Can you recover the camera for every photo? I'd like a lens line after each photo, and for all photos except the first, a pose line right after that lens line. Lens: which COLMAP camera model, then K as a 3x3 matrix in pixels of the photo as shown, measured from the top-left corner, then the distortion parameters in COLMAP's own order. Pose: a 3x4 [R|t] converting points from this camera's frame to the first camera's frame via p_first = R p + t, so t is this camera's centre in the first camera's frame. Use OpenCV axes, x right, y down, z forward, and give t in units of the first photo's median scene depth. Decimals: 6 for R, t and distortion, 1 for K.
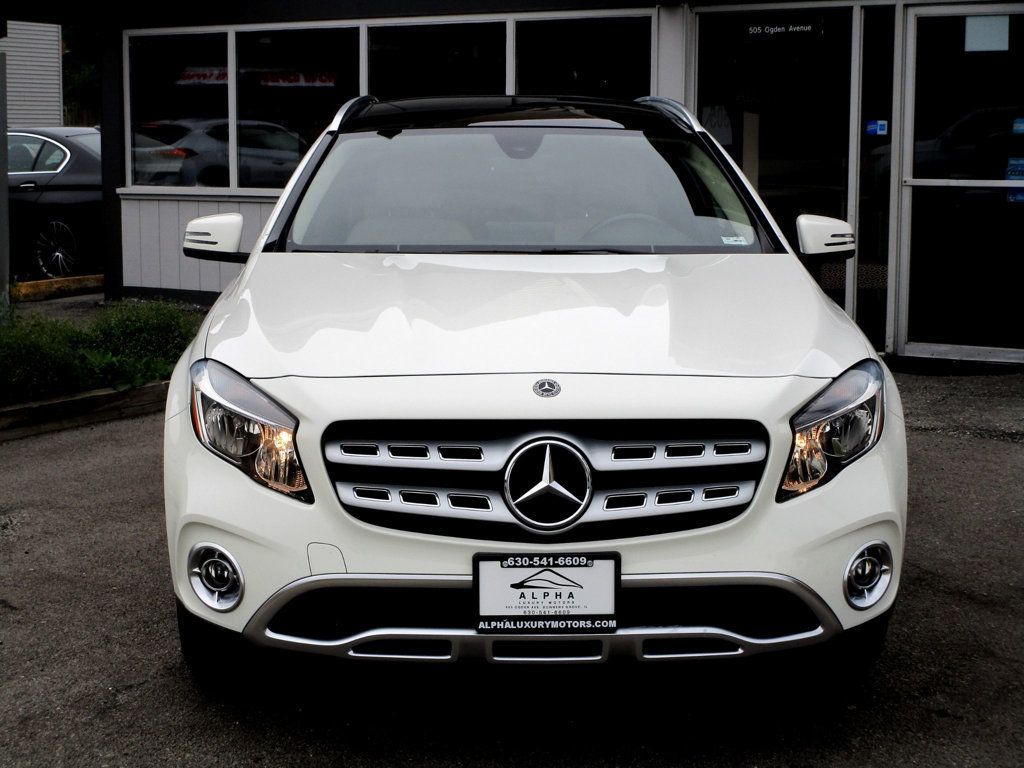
lens RADIAL K [[1707.6, 0, 512.0], [0, 1707.6, 384.0], [0, 0, 1]] dist [-0.046766, -0.113025]
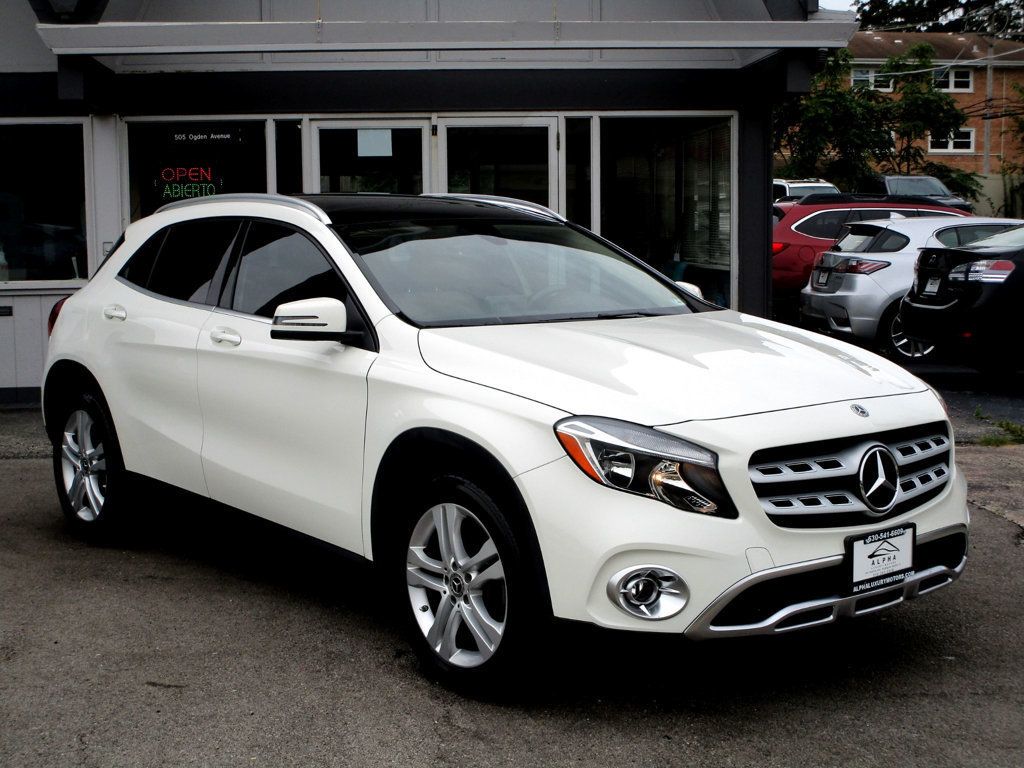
lens RADIAL K [[1468.5, 0, 512.0], [0, 1468.5, 384.0], [0, 0, 1]] dist [-0.183825, -0.036302]
pose [[0.799865, -0.073208, 0.595699, -0.896400], [0.094155, 0.995549, -0.004078, -0.040372], [-0.592749, 0.059350, 0.803197, 0.232347]]
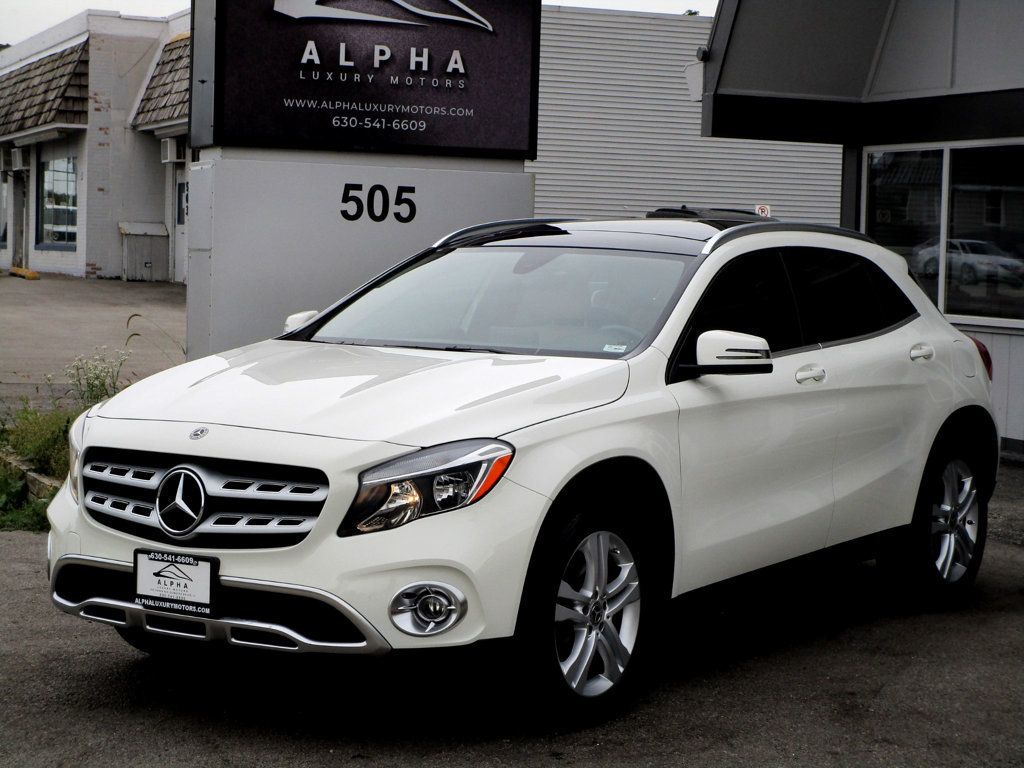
lens RADIAL K [[2185.5, 0, 512.0], [0, 2185.5, 384.0], [0, 0, 1]] dist [-0.062892, -0.045839]
pose [[0.803939, 0.049279, -0.592667, 1.248703], [-0.102582, 0.993114, -0.056575, 0.036201], [0.585798, 0.106280, 0.803458, -0.249891]]
